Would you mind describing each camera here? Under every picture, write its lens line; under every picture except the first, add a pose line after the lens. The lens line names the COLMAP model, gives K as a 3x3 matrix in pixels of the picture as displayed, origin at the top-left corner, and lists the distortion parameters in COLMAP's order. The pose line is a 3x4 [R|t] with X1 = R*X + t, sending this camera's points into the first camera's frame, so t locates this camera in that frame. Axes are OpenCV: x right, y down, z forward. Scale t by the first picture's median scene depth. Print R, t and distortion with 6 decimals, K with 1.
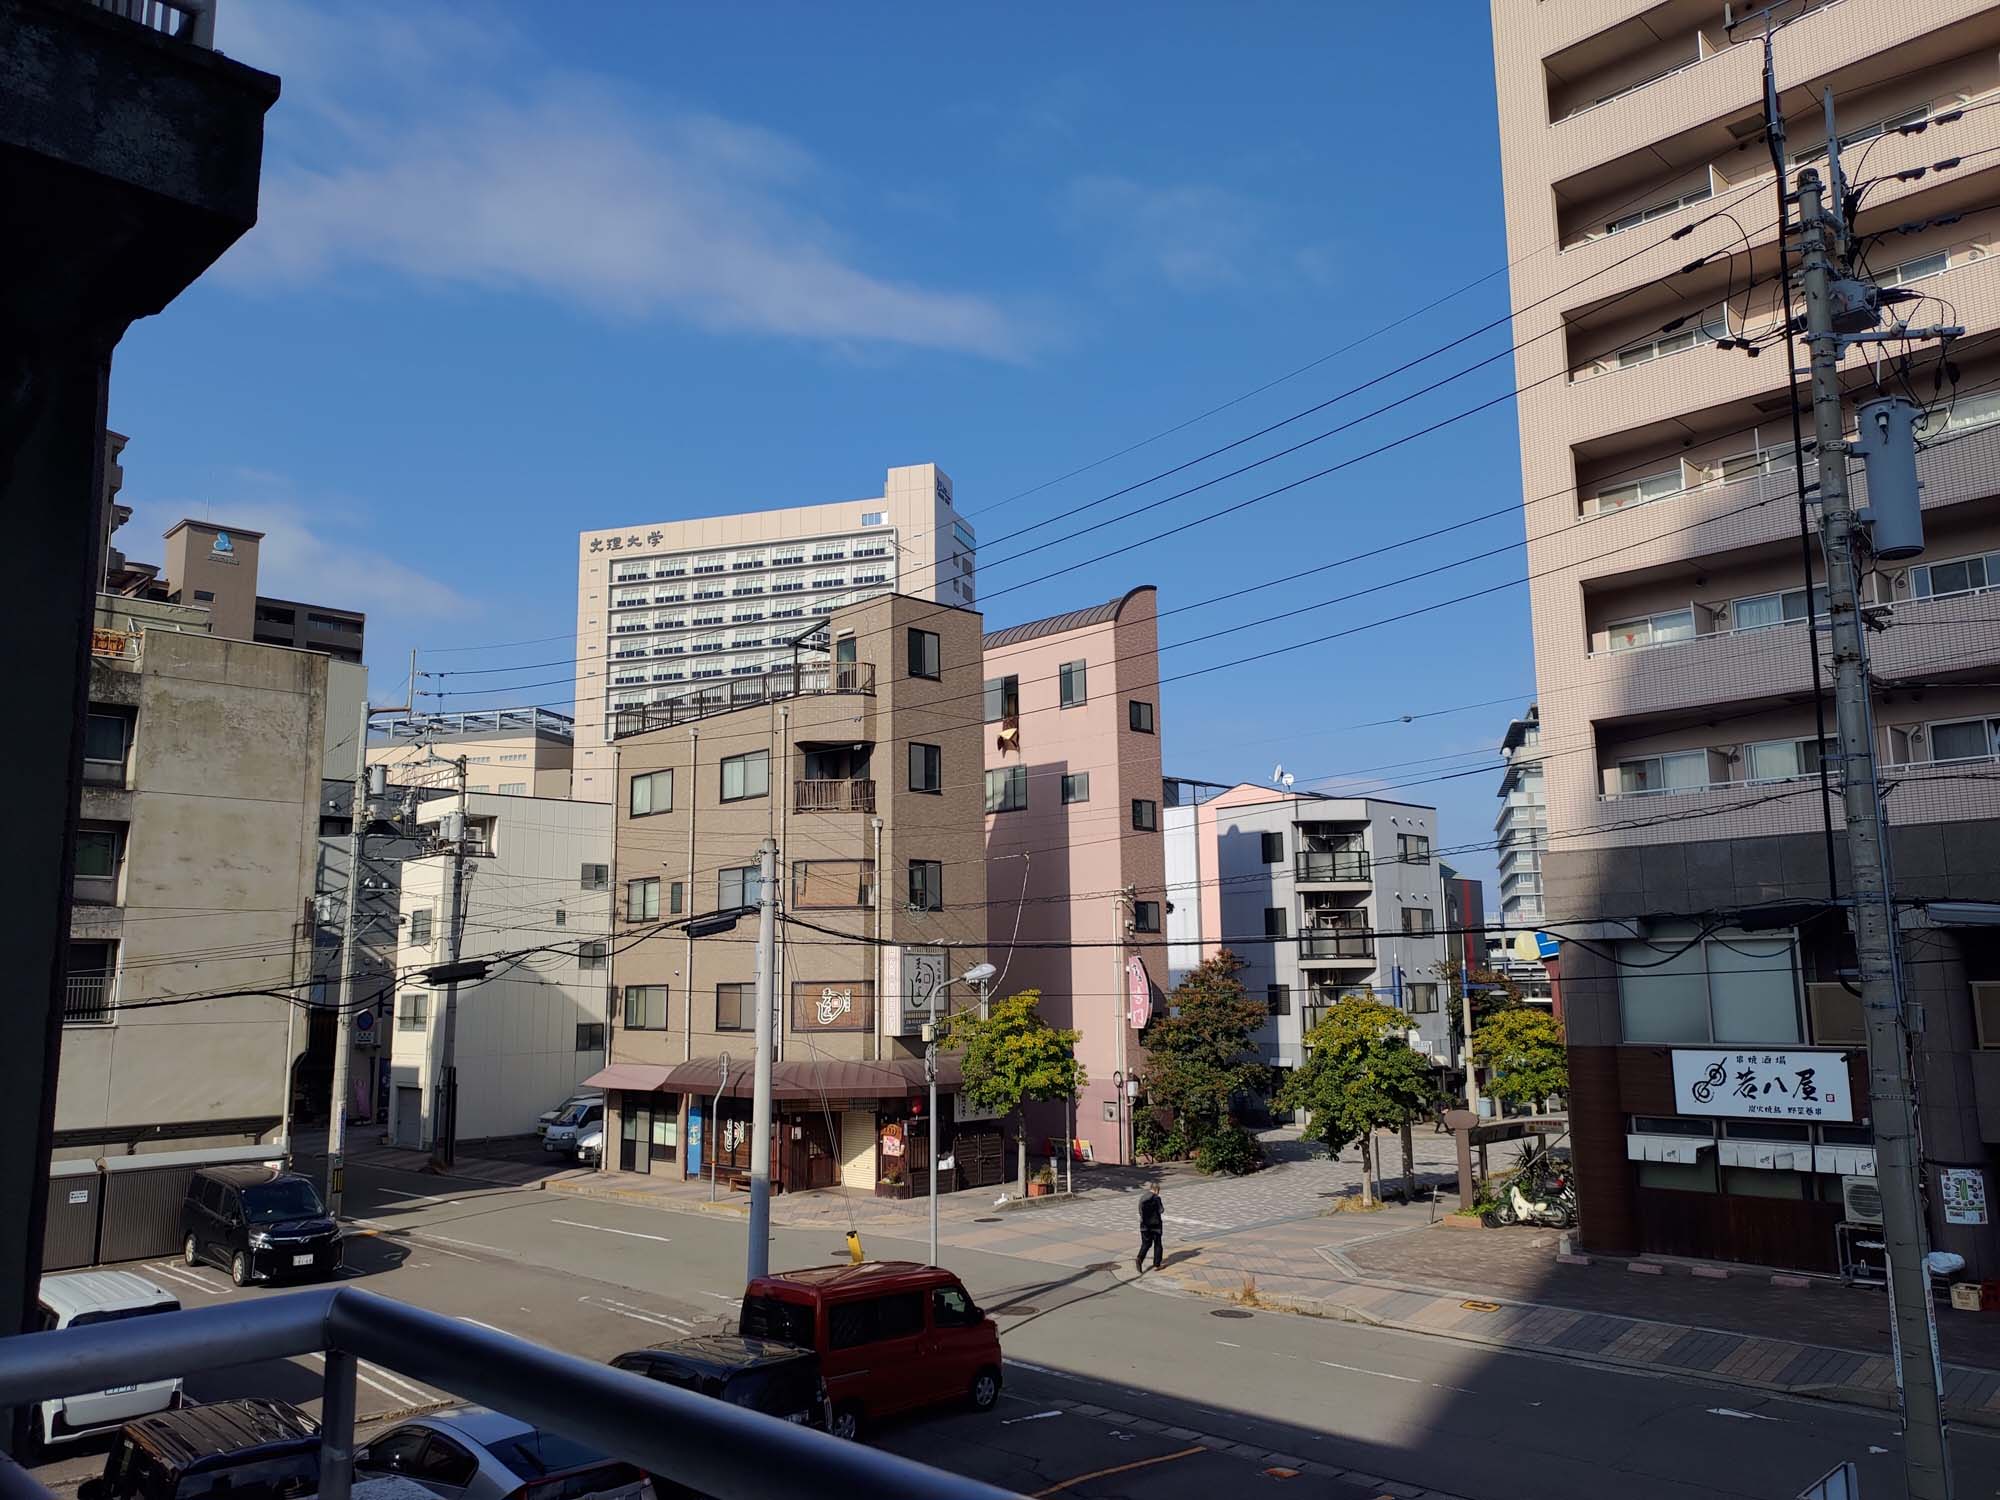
lens RADIAL K [[1493.1, 0, 1004.6], [0, 1493.1, 748.9], [0, 0, 1]] dist [0.030263, -0.018402]
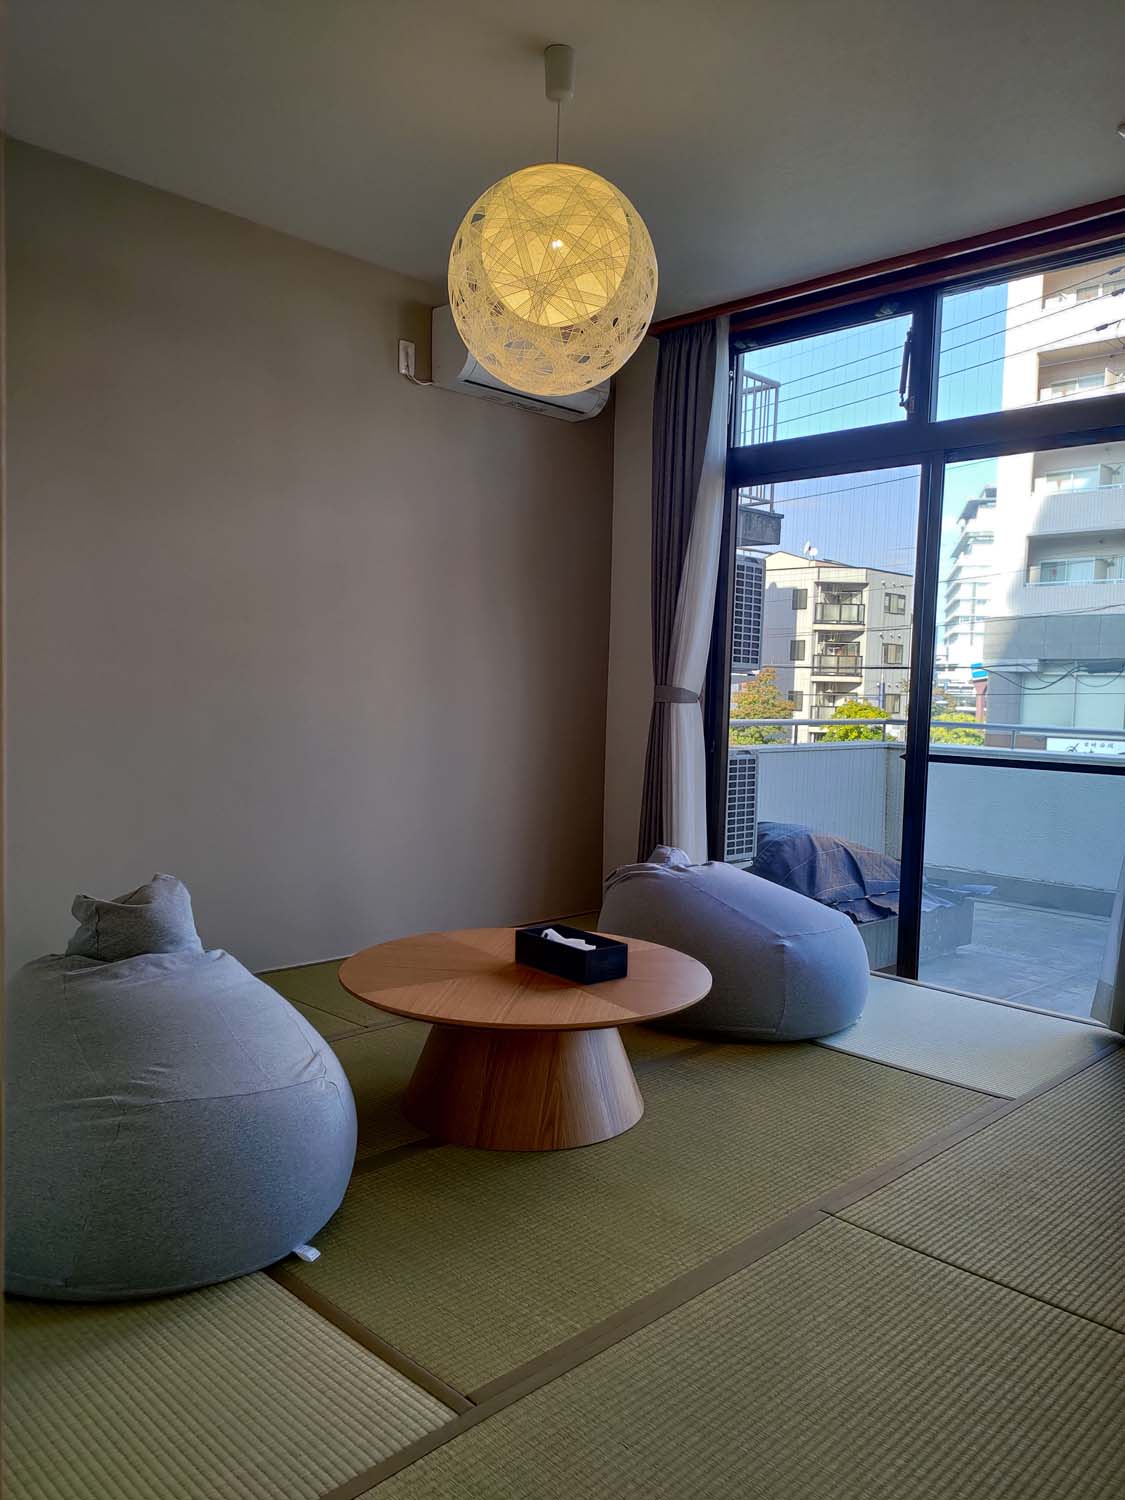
lens RADIAL K [[1119.8, 0, 558.0], [0, 1119.8, 759.5], [0, 0, 1]] dist [0.030263, -0.018402]
pose [[0.999103, 0.042044, -0.005023, -0.047365], [-0.039863, 0.973949, 0.223236, -0.017834], [0.014278, -0.222836, 0.974751, -0.118731]]
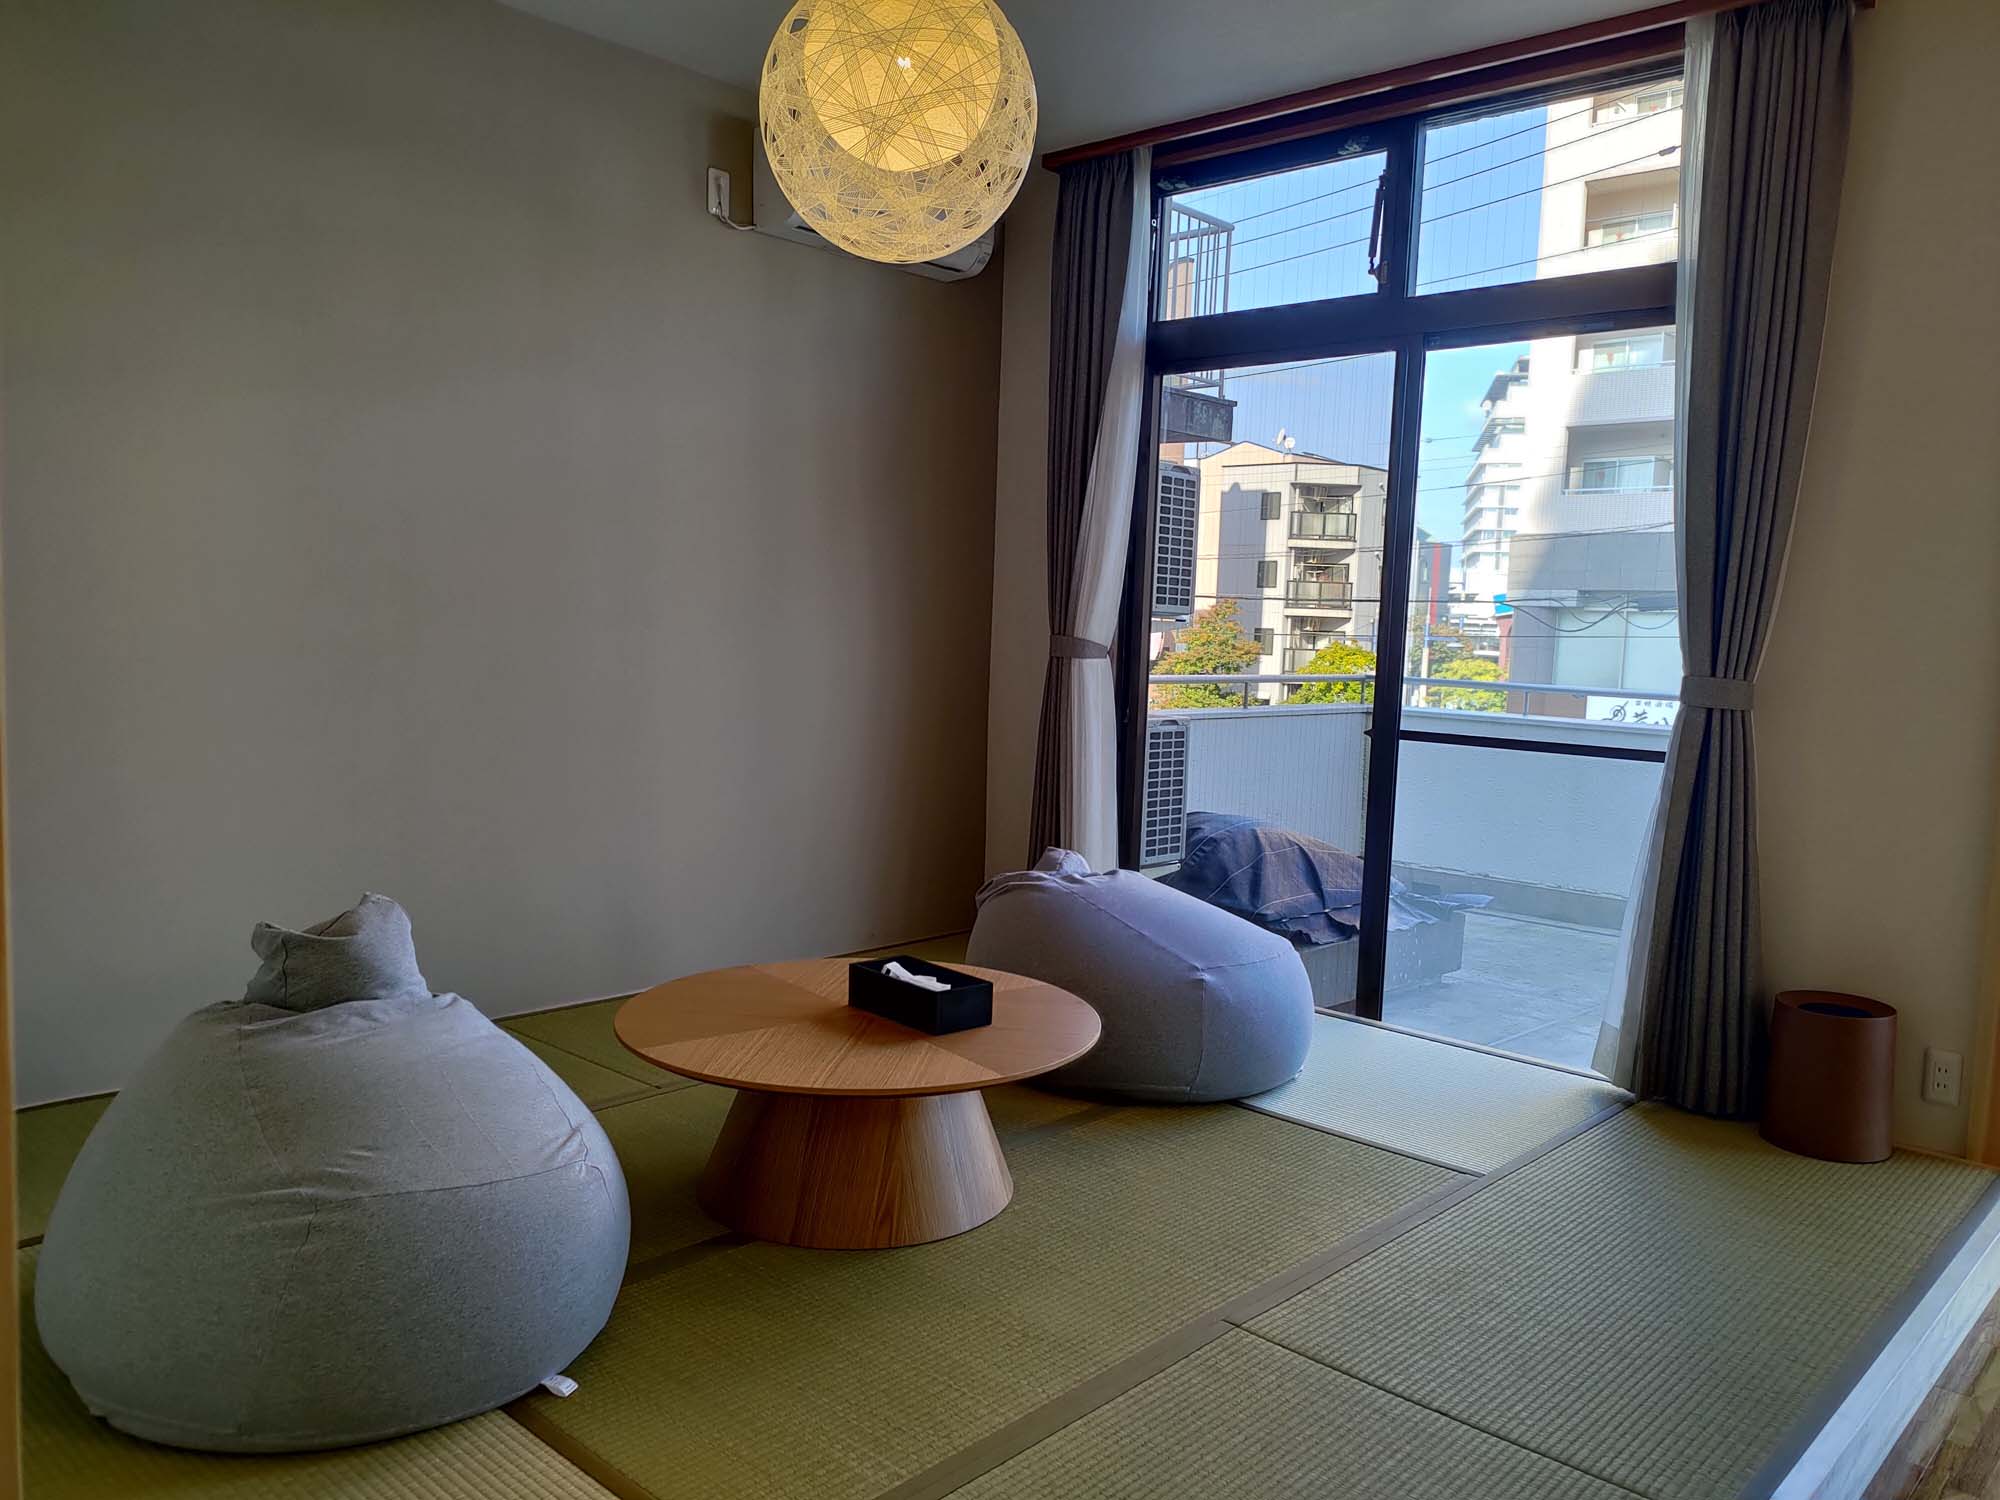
lens RADIAL K [[1493.1, 0, 1012.0], [0, 1493.1, 762.6], [0, 0, 1]] dist [0.030263, -0.018402]
pose [[0.998193, 0.046975, 0.037459, -0.045974], [-0.054912, 0.966294, 0.251517, -0.018955], [-0.024381, -0.253120, 0.967128, -0.119649]]
